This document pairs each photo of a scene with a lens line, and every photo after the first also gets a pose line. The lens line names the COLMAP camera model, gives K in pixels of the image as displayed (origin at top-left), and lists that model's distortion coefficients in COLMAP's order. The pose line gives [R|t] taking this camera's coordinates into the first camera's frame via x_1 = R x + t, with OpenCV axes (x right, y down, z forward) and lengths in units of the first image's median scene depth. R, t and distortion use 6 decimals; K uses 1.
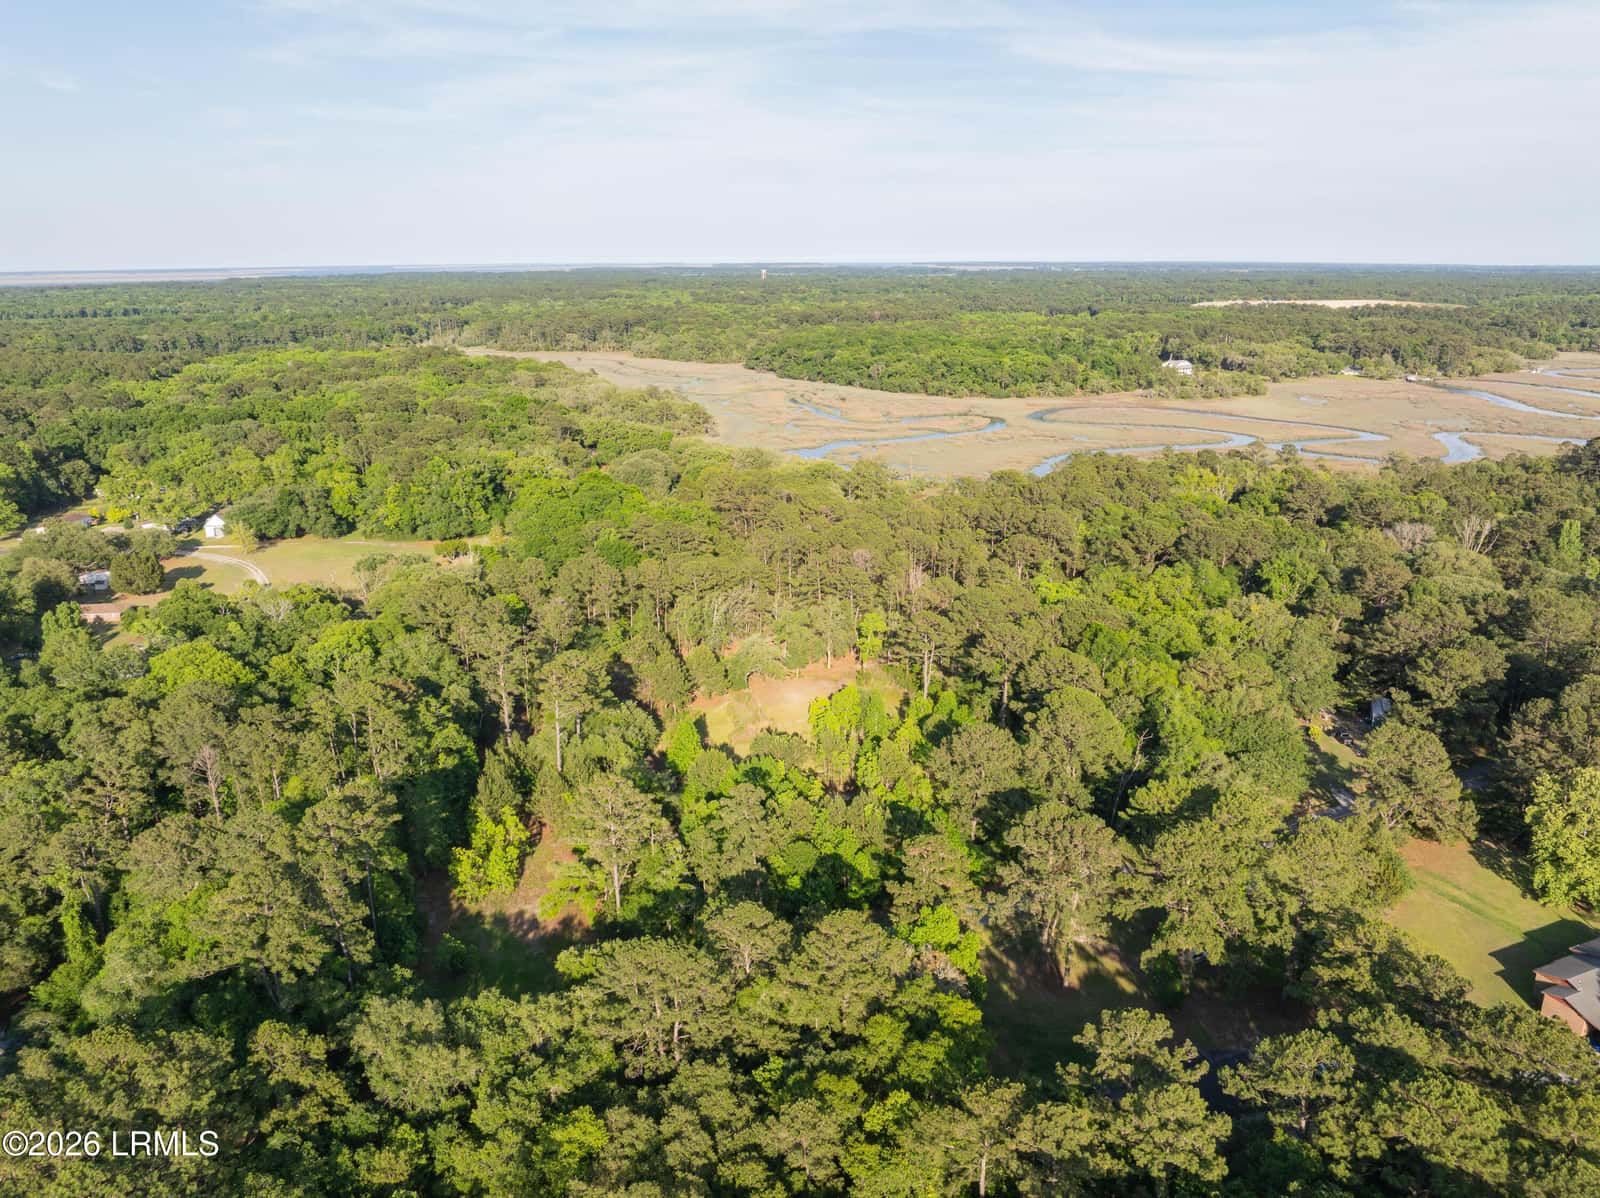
lens RADIAL K [[1123.5, 0, 810.7], [0, 1123.5, 593.0], [0, 0, 1]] dist [-0.037649, -0.001128]
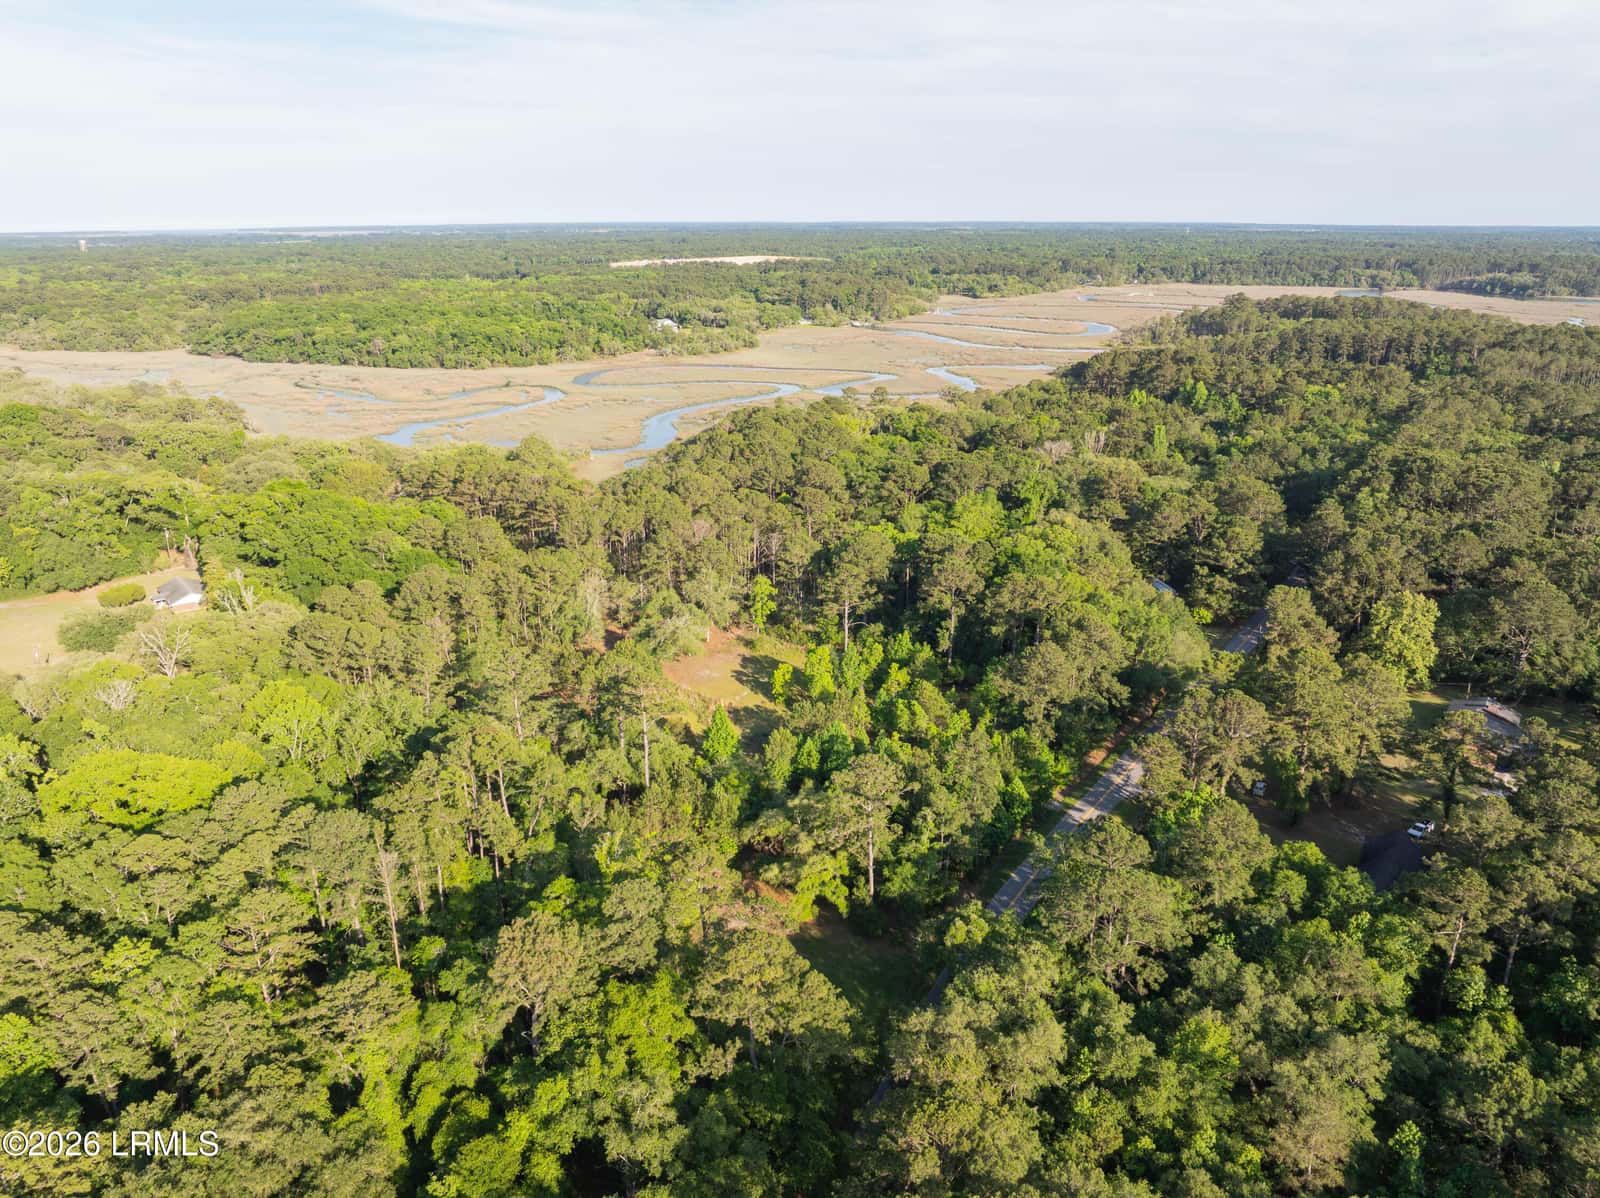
lens RADIAL K [[1123.5, 0, 810.7], [0, 1123.5, 593.0], [0, 0, 1]] dist [-0.037649, -0.001128]
pose [[0.852656, -0.165393, 0.495604, -0.218427], [0.149806, 0.986137, 0.071362, -0.018212], [-0.500536, 0.013397, 0.865612, 0.052420]]
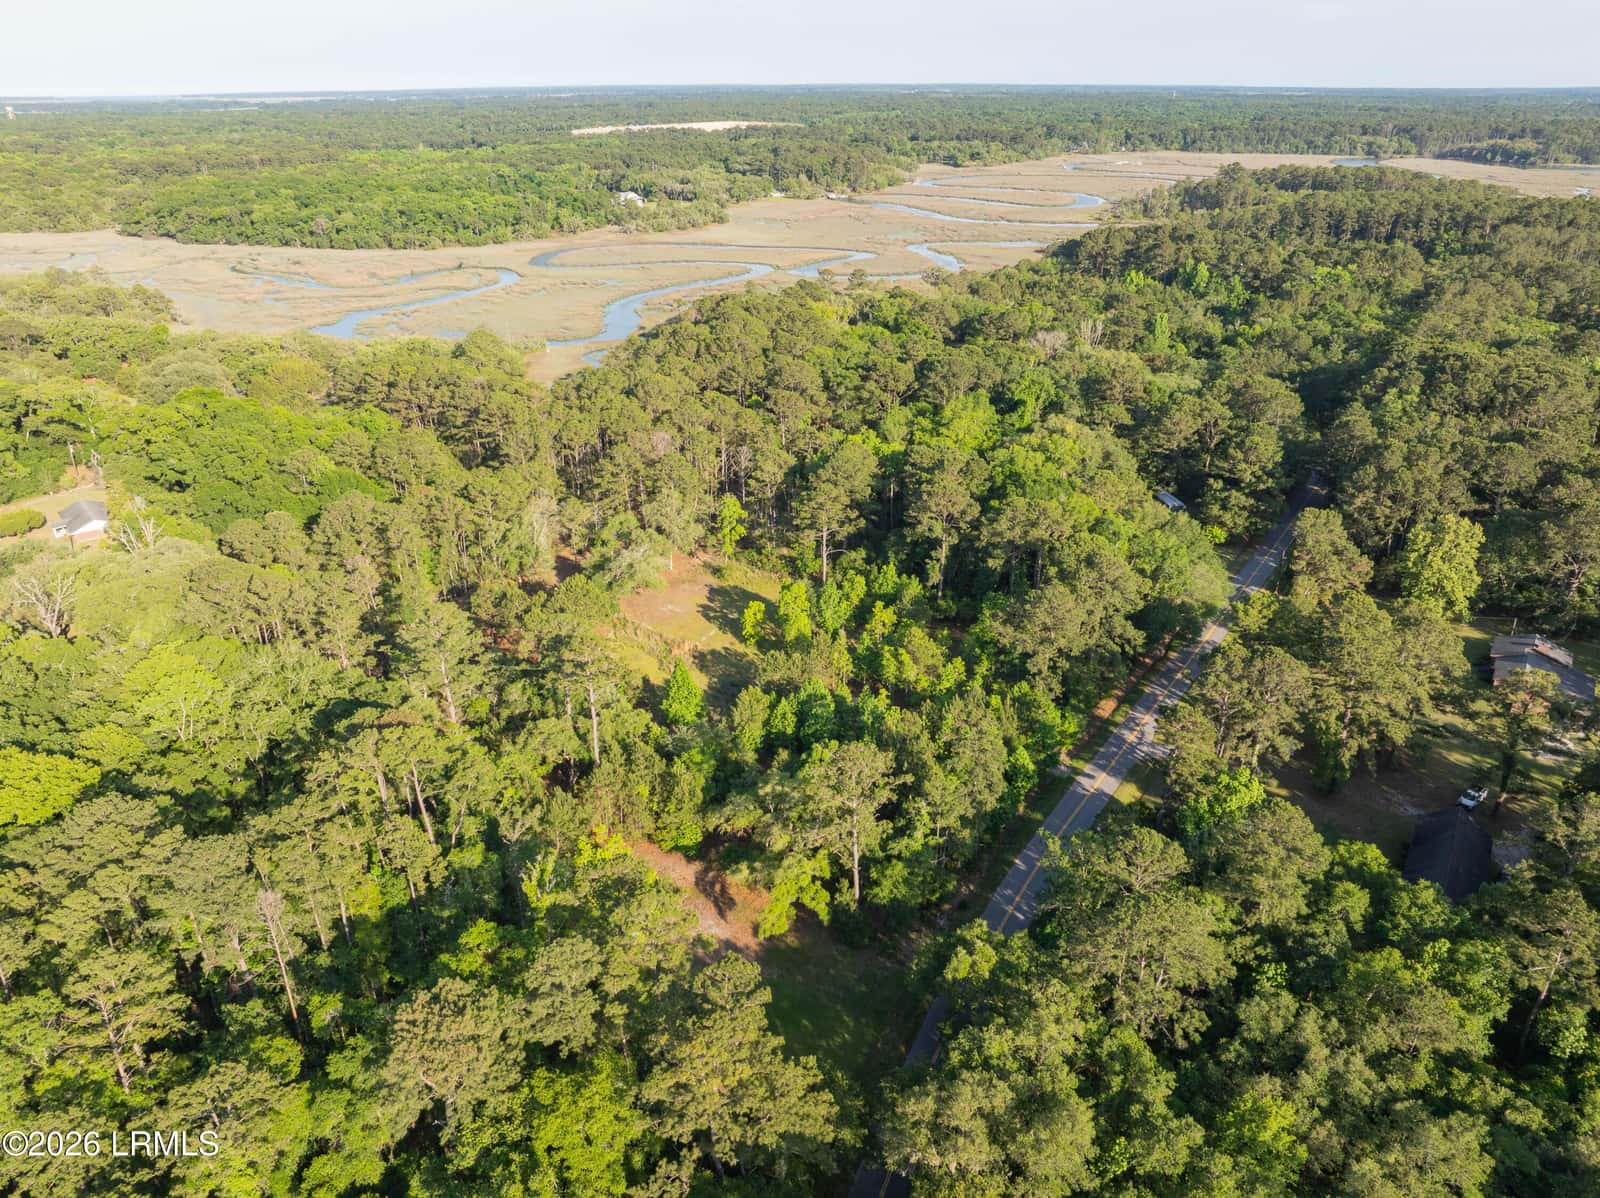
lens RADIAL K [[1126.3, 0, 811.2], [0, 1126.3, 590.2], [0, 0, 1]] dist [-0.051879, 0.023575]
pose [[0.840628, -0.225884, 0.492261, -0.186936], [0.156957, 0.971478, 0.177748, -0.032725], [-0.518371, -0.072156, 0.852106, 0.098671]]
